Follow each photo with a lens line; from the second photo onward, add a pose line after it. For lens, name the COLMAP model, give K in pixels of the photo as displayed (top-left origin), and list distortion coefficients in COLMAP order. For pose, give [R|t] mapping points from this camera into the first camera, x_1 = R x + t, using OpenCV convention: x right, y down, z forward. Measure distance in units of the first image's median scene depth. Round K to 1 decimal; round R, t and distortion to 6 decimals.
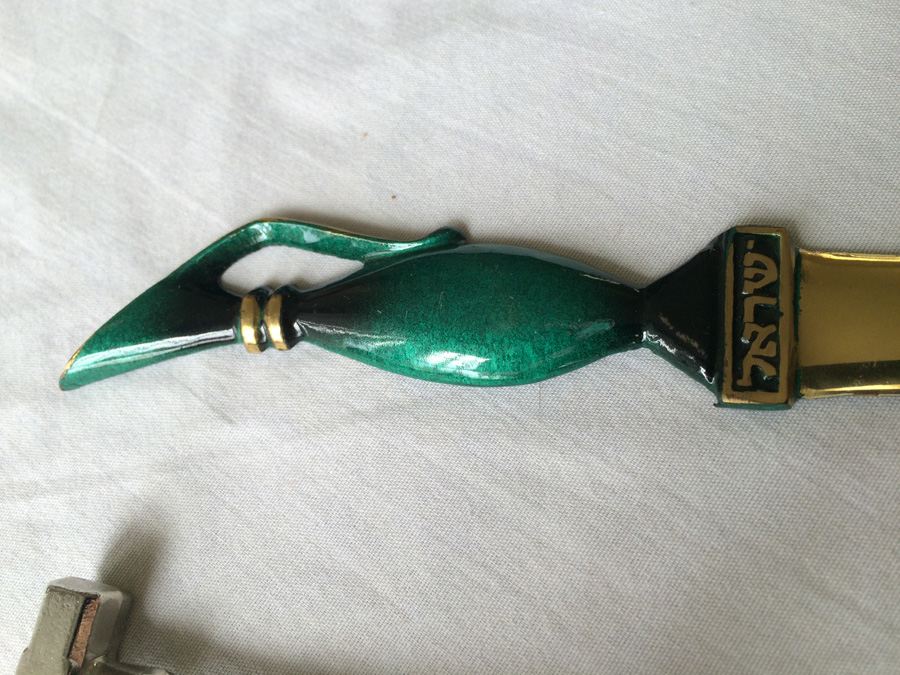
lens RADIAL K [[759.8, 0, 458.6], [0, 759.8, 355.5], [0, 0, 1]] dist [0.049596, -0.108380]
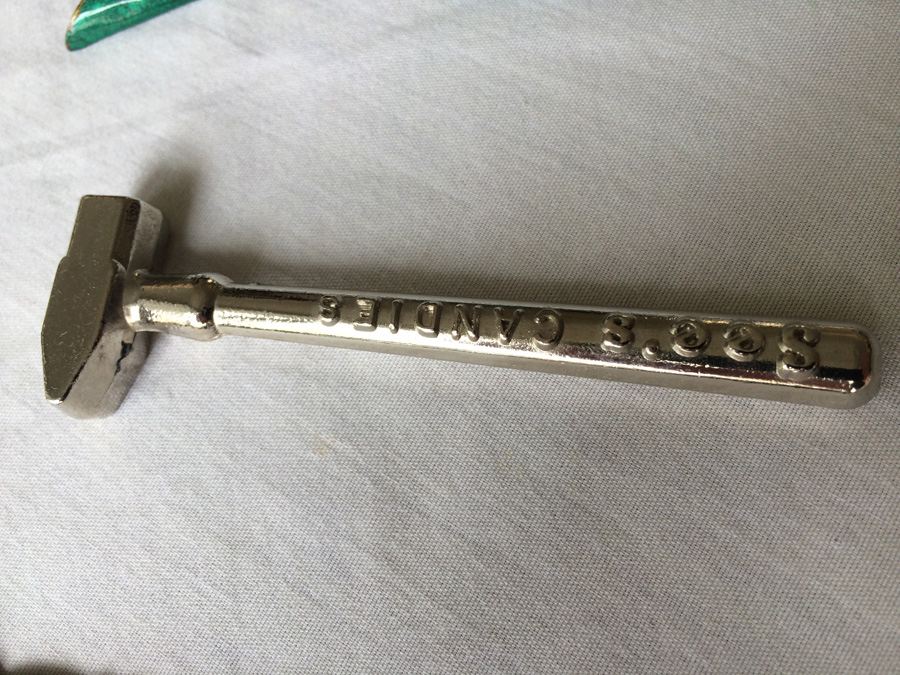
lens RADIAL K [[759.8, 0, 454.1], [0, 759.8, 337.8], [0, 0, 1]] dist [0.049596, -0.108380]
pose [[0.995869, -0.057082, 0.070612, -0.144924], [0.054103, 0.997591, 0.043416, 0.414883], [-0.072920, -0.039416, 0.996559, 0.022786]]
